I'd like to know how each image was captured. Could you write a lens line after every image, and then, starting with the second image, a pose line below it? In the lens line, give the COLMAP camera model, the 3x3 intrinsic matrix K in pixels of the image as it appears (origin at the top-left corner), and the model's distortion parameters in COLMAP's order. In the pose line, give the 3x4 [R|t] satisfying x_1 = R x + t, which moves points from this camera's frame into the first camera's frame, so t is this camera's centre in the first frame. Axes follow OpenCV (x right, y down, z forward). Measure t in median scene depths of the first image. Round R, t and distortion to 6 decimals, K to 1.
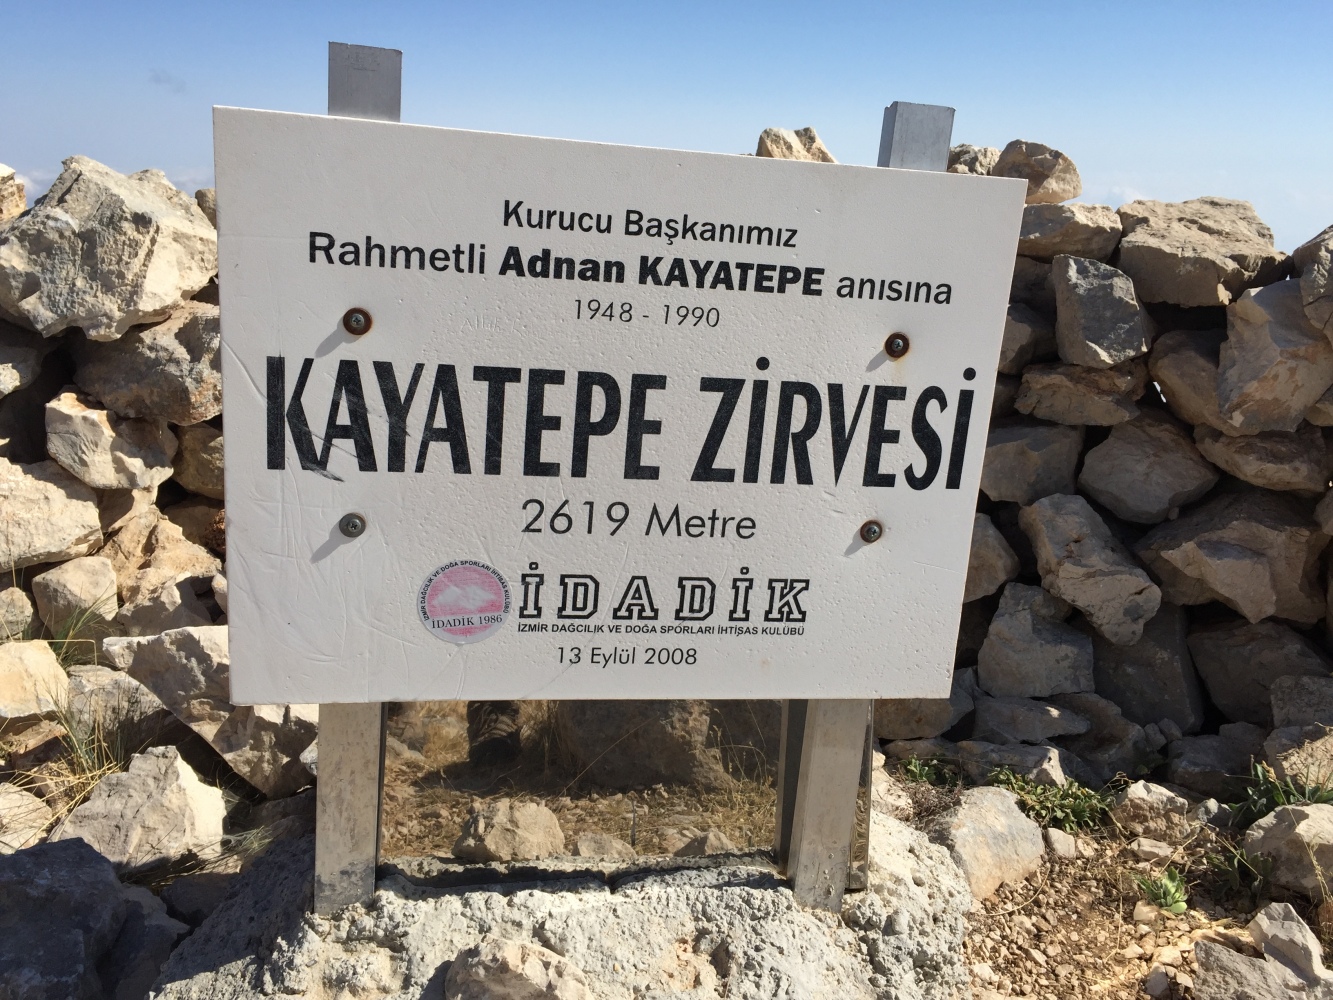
lens RADIAL K [[1140.2, 0, 675.1], [0, 1140.2, 489.8], [0, 0, 1]] dist [0.079791, -0.114368]
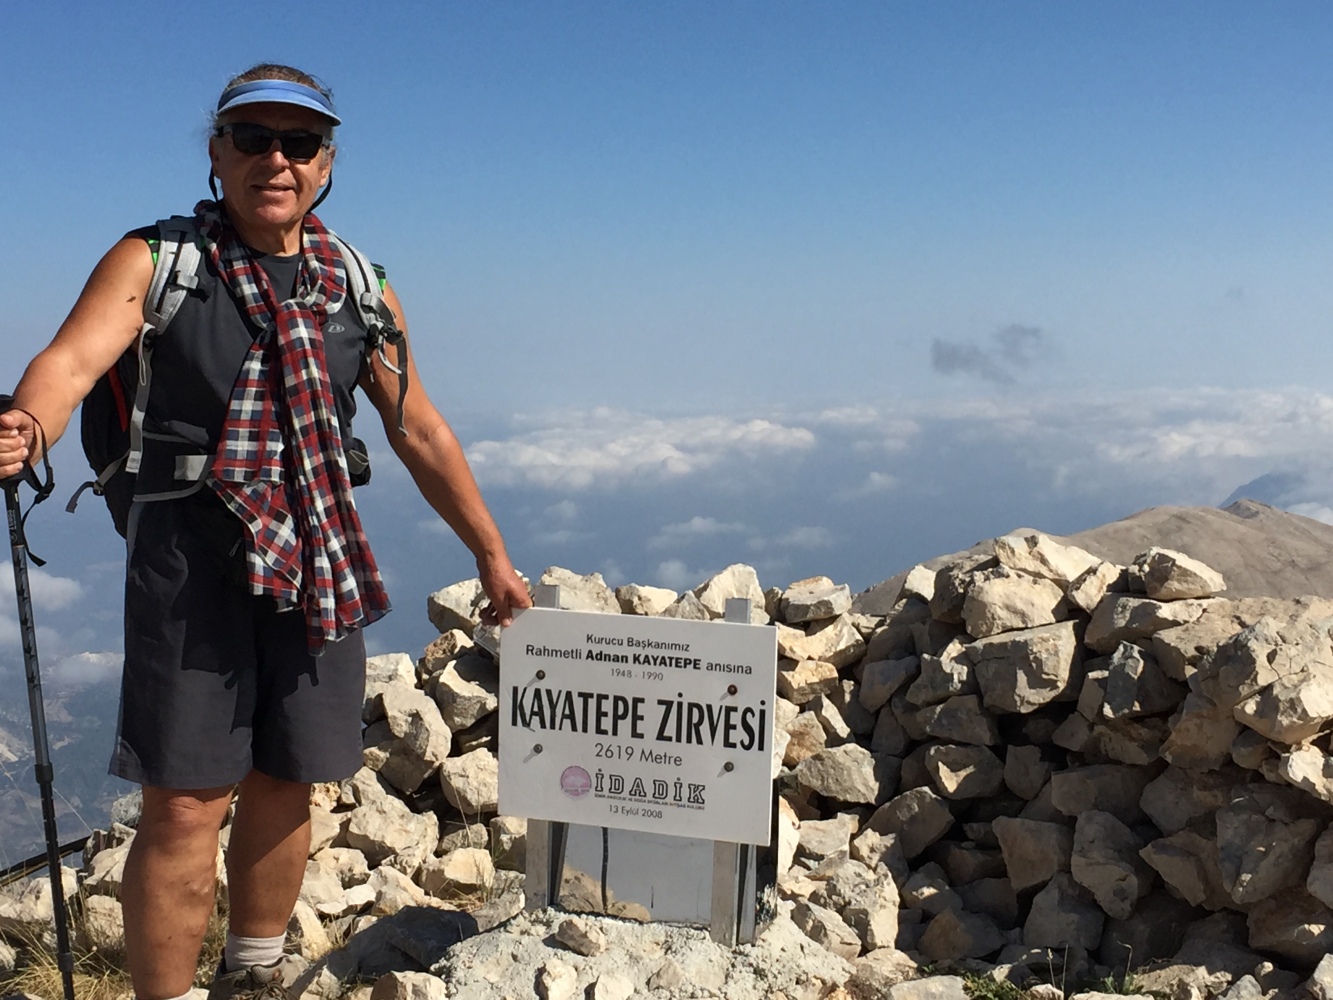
lens RADIAL K [[2266.9, 0, 664.8], [0, 2266.9, 499.1], [0, 0, 1]] dist [0.060507, 0.000000]
pose [[0.853255, -0.012478, -0.521344, 2.698987], [-0.101269, 0.976718, -0.189119, 0.425620], [0.511566, 0.214163, 0.832126, -3.344248]]
